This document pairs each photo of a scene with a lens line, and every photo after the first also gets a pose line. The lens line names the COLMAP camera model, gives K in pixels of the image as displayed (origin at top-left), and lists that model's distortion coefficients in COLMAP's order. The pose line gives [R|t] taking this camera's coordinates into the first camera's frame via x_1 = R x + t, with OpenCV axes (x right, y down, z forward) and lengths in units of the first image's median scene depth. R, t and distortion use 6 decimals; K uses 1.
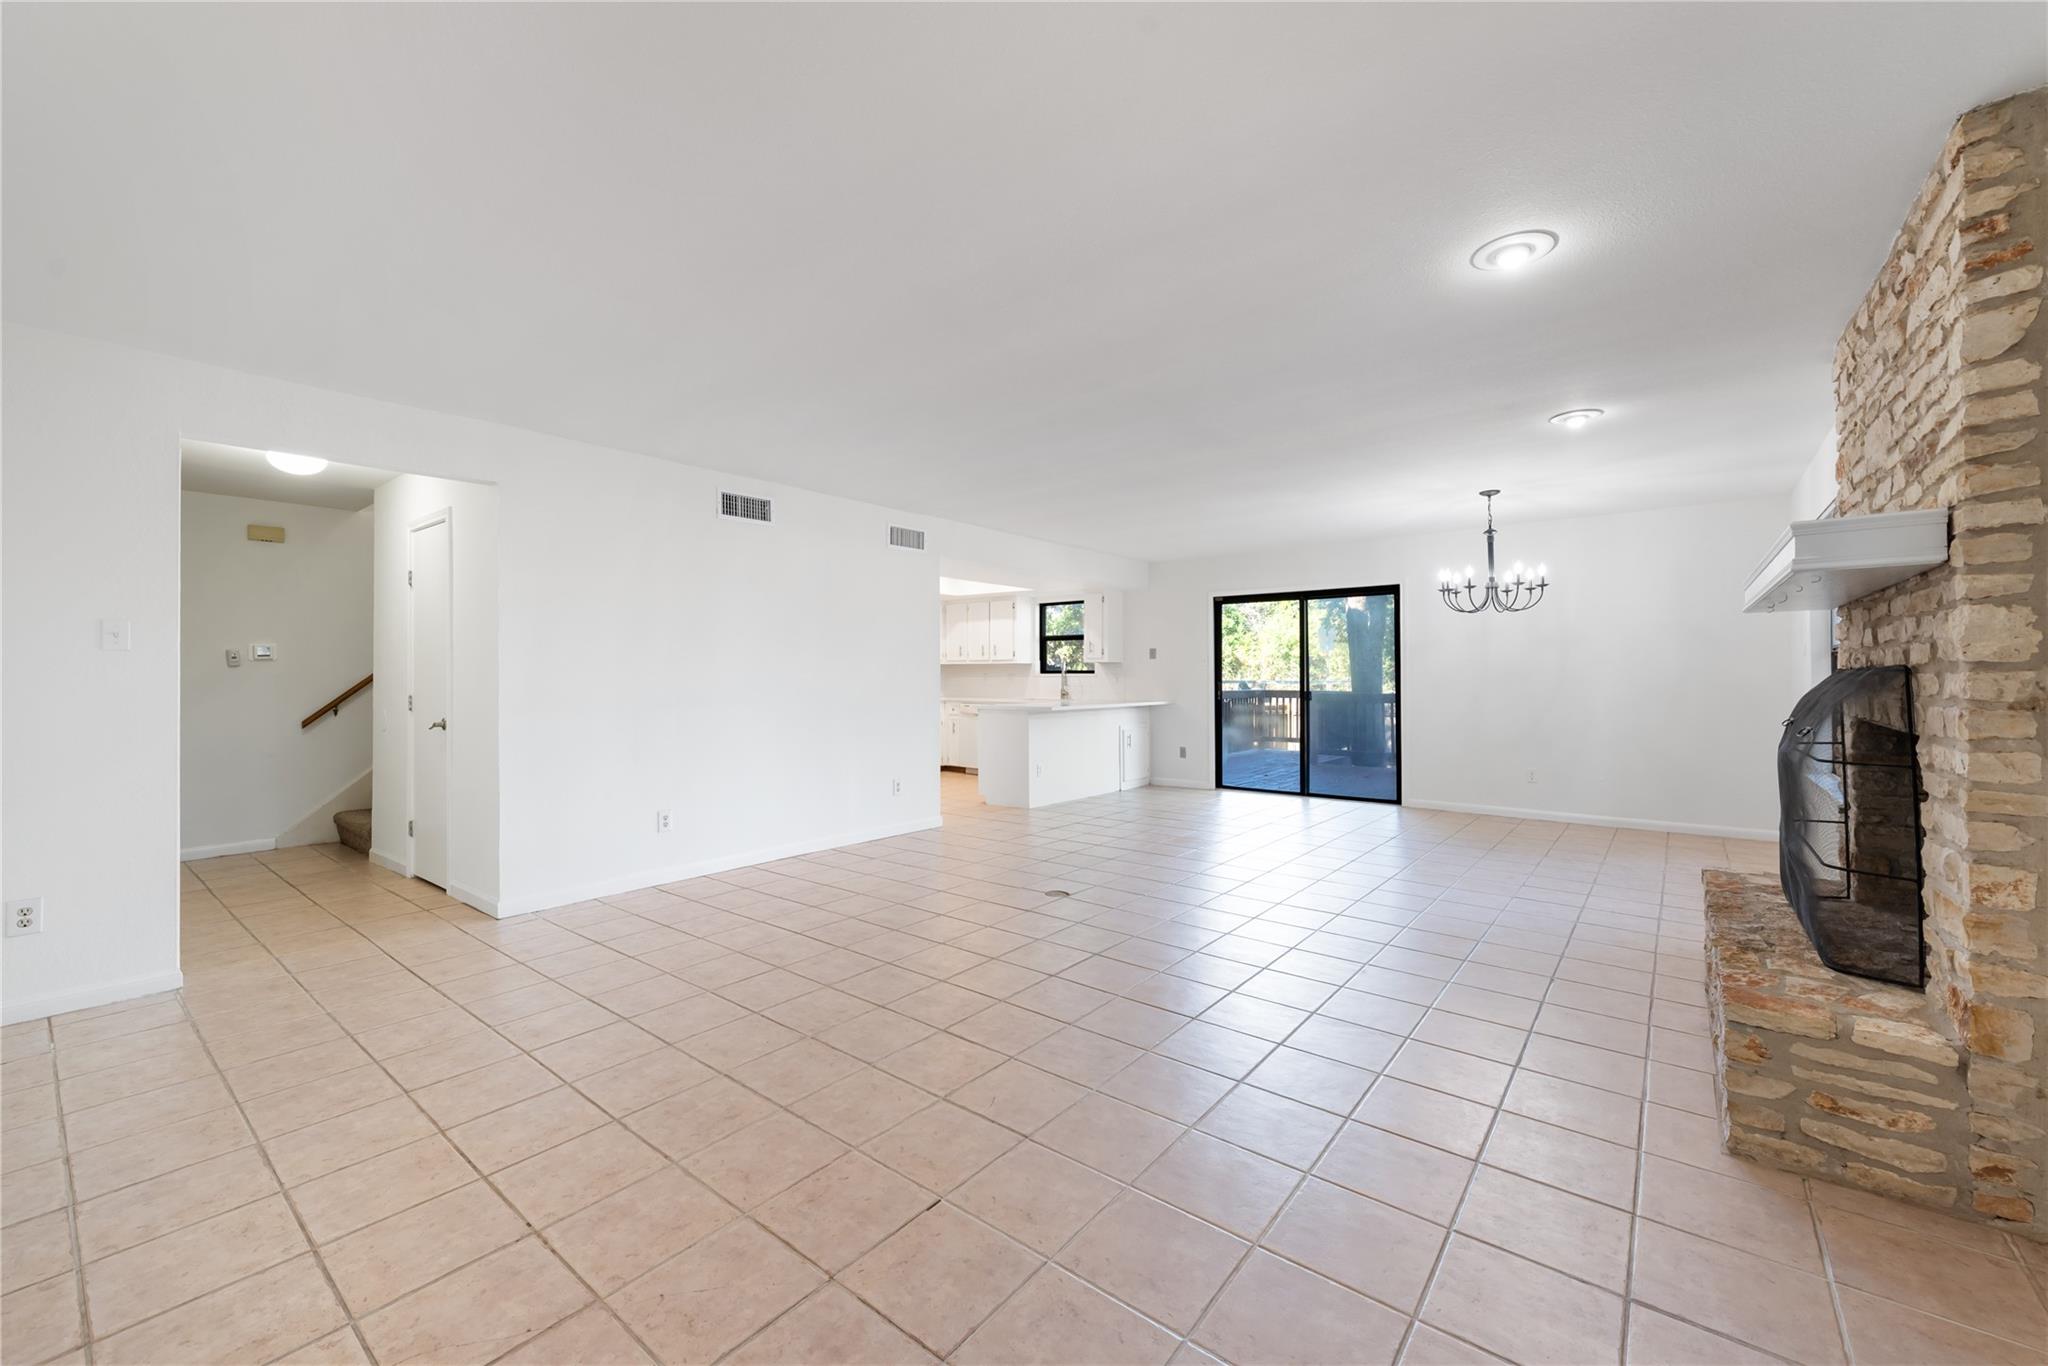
lens RADIAL K [[805.4, 0, 1029.2], [0, 805.4, 675.8], [0, 0, 1]] dist [0.000693, -0.000644]
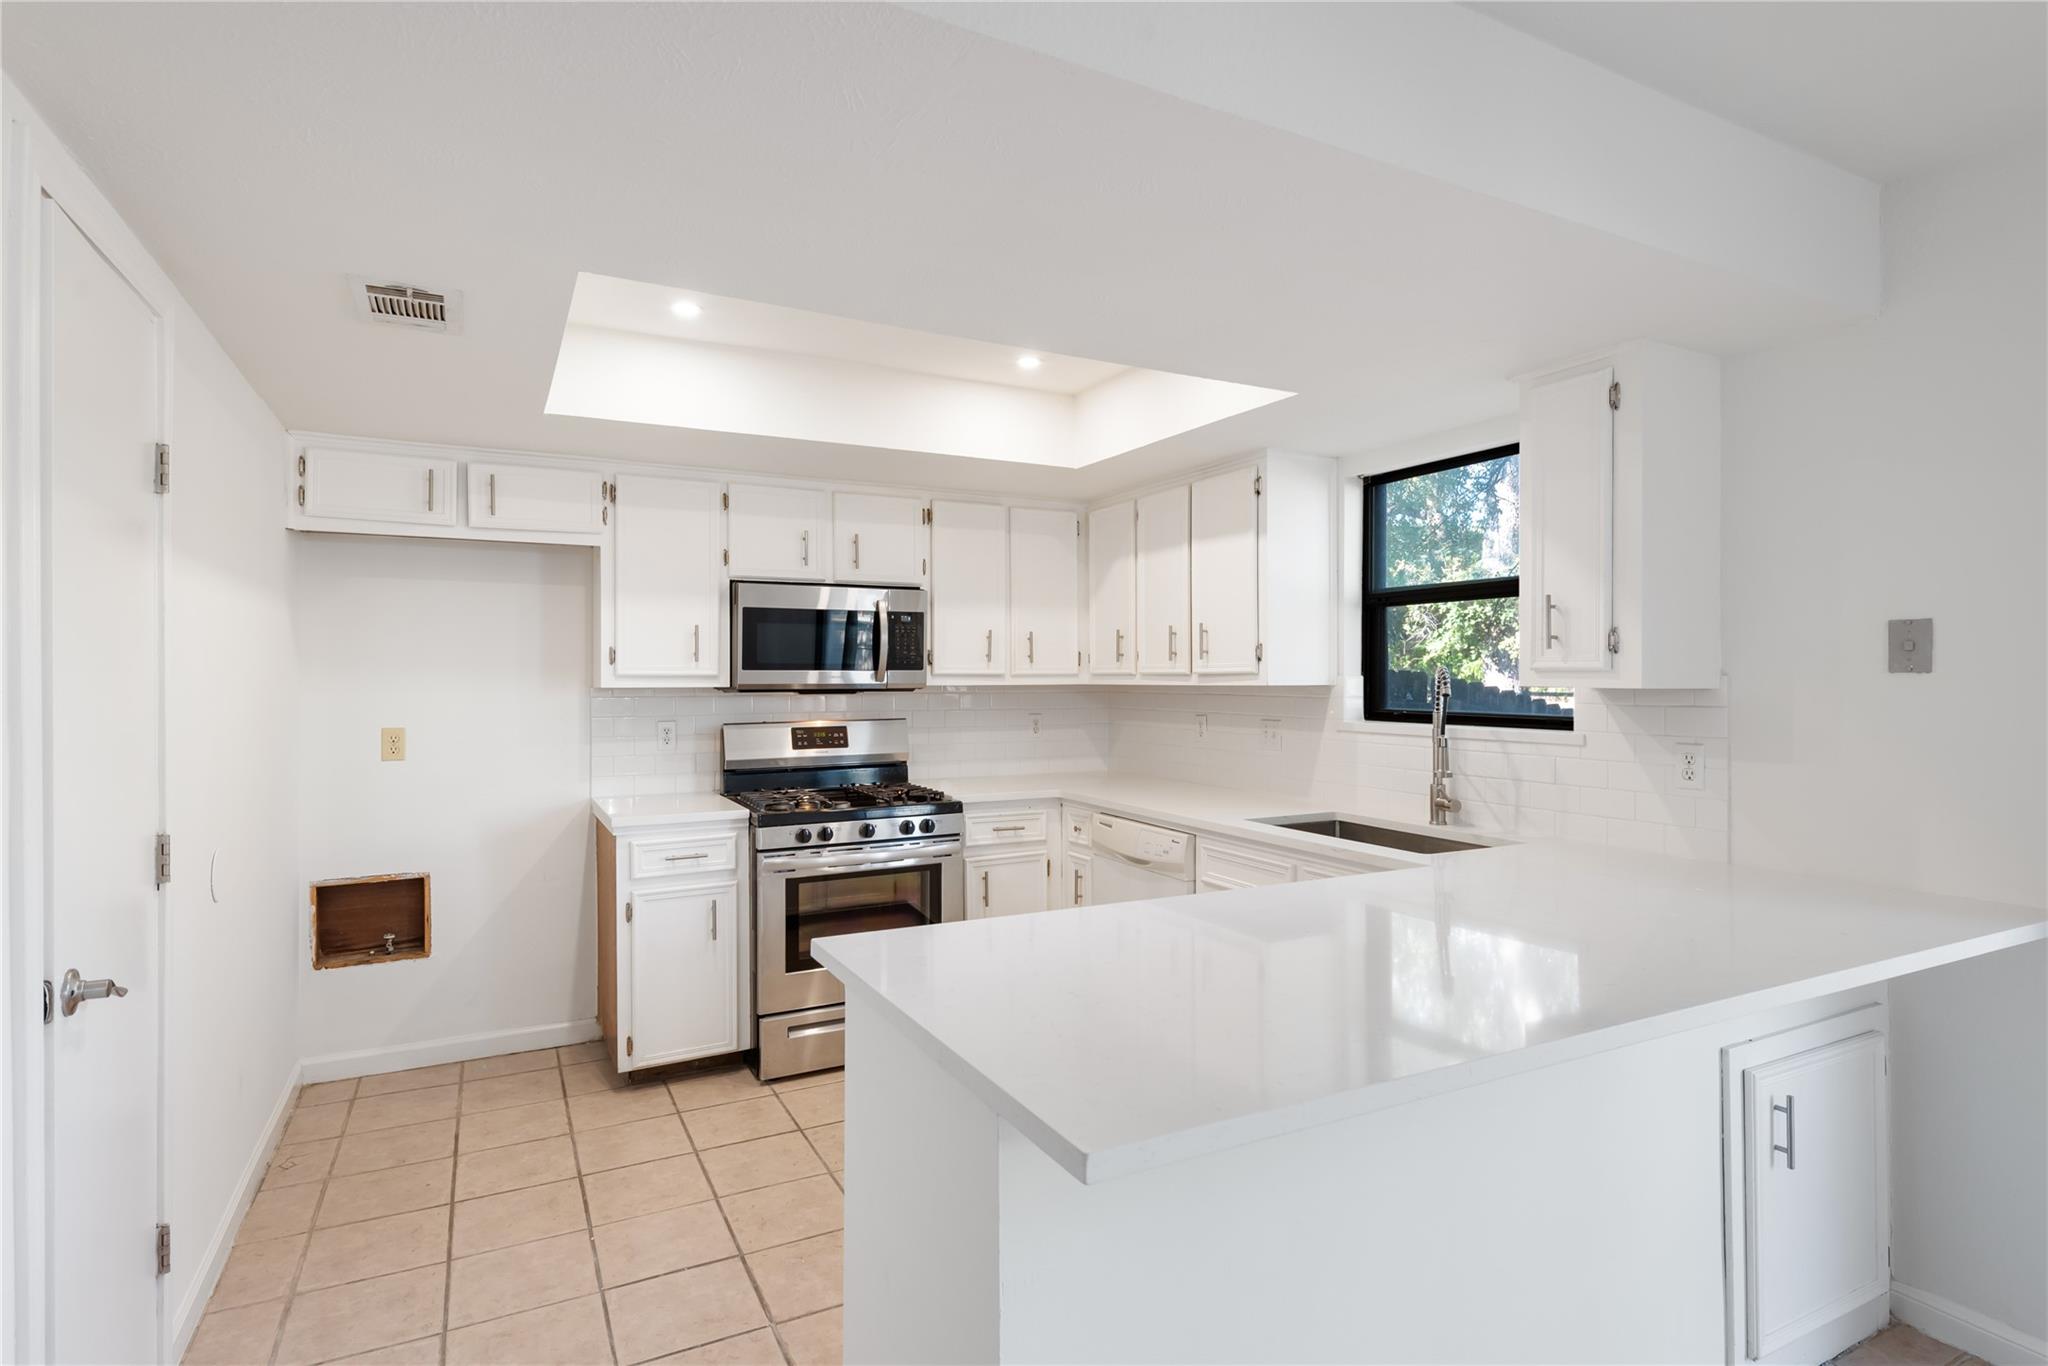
lens RADIAL K [[1042.4, 0, 1021.7], [0, 1042.4, 681.3], [0, 0, 1]] dist [0.006401, 0.000253]
pose [[0.911321, -0.001562, -0.411694, 0.055943], [0.001959, 0.999998, 0.000544, -0.017361], [0.411693, -0.001302, 0.911322, 0.615060]]
